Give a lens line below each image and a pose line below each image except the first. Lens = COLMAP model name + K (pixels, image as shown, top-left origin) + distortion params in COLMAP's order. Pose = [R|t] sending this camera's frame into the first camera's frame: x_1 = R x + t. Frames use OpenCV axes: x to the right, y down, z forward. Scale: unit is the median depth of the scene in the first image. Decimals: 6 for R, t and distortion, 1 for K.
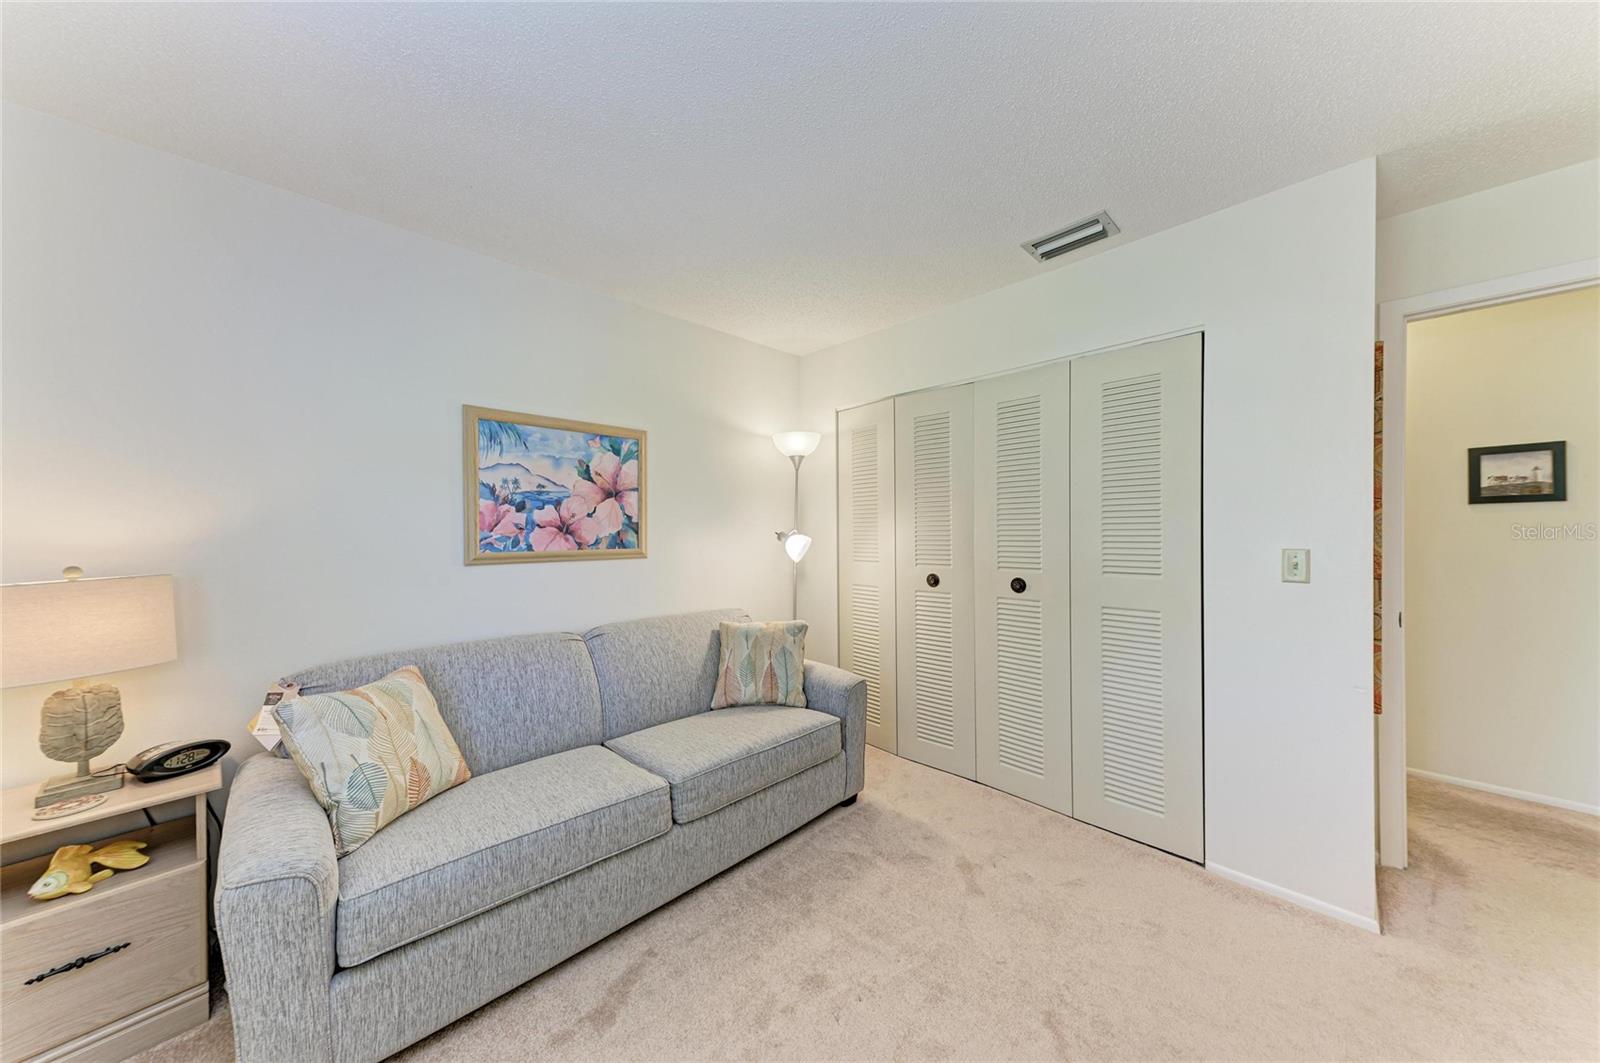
lens RADIAL K [[534.7, 0, 800.3], [0, 534.7, 530.9], [0, 0, 1]] dist [0.023531, -0.003608]
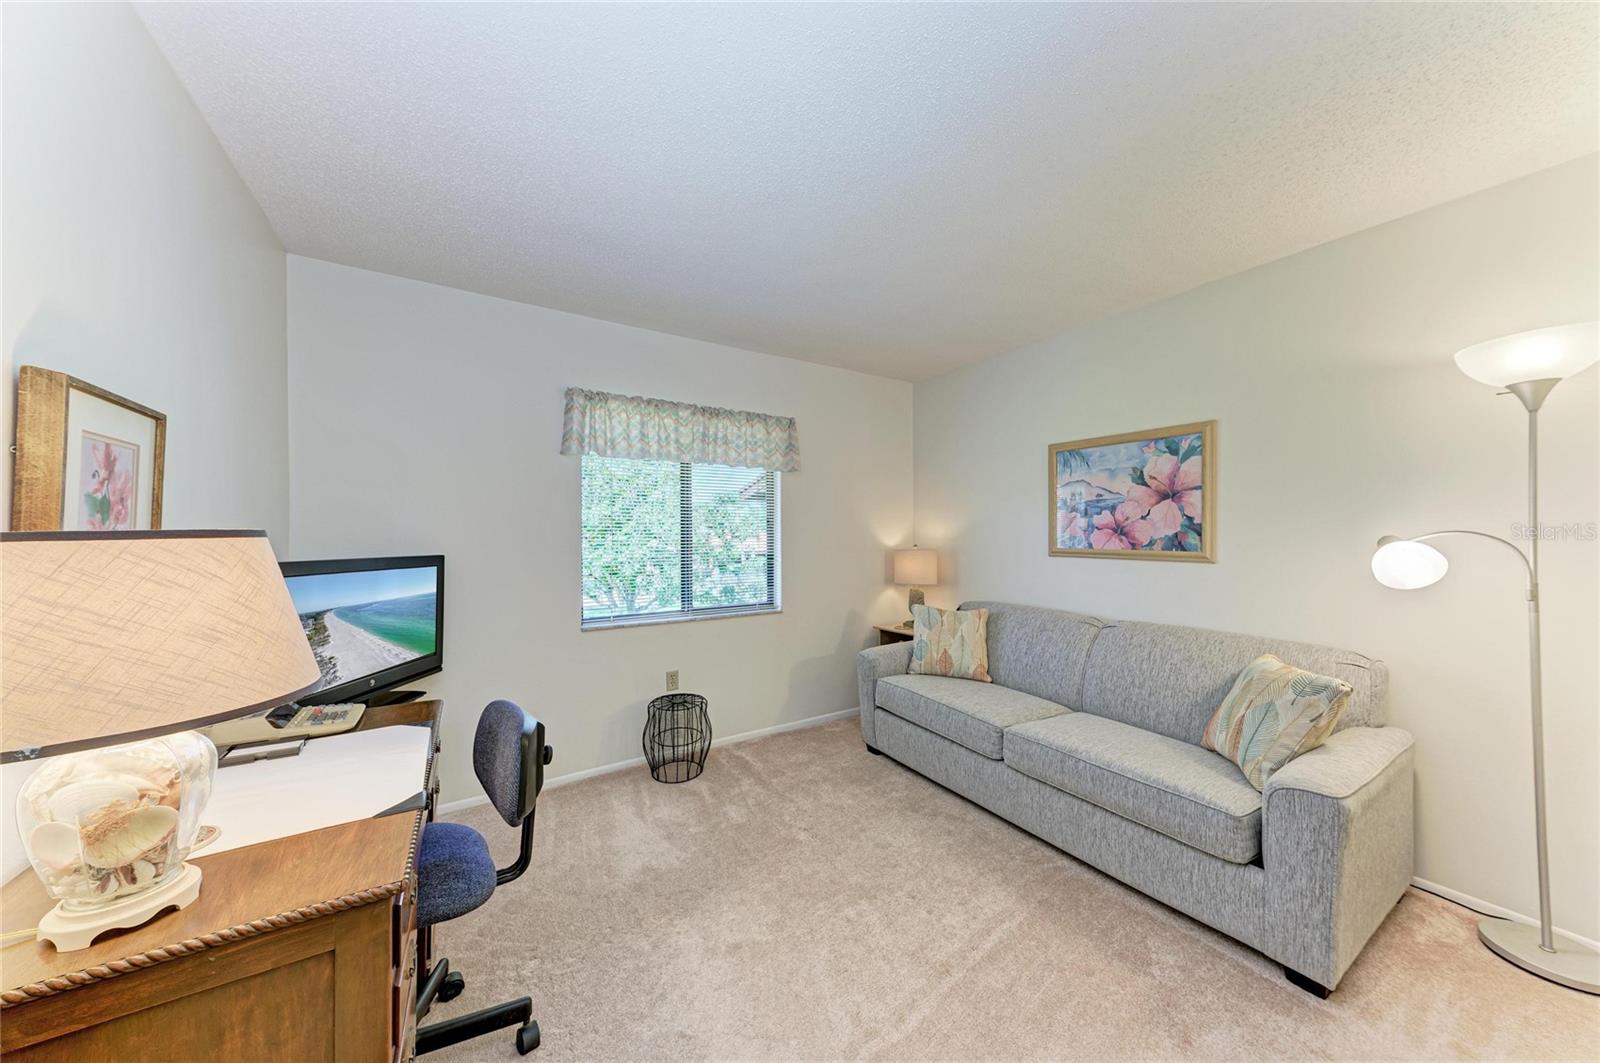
lens RADIAL K [[534.7, 0, 799.3], [0, 534.7, 531.6], [0, 0, 1]] dist [0.023531, -0.003608]
pose [[-0.219600, 0.005202, -0.975576, 0.821271], [0.001675, 0.999986, 0.004955, -0.008466], [0.975588, -0.000546, -0.219606, 0.586287]]
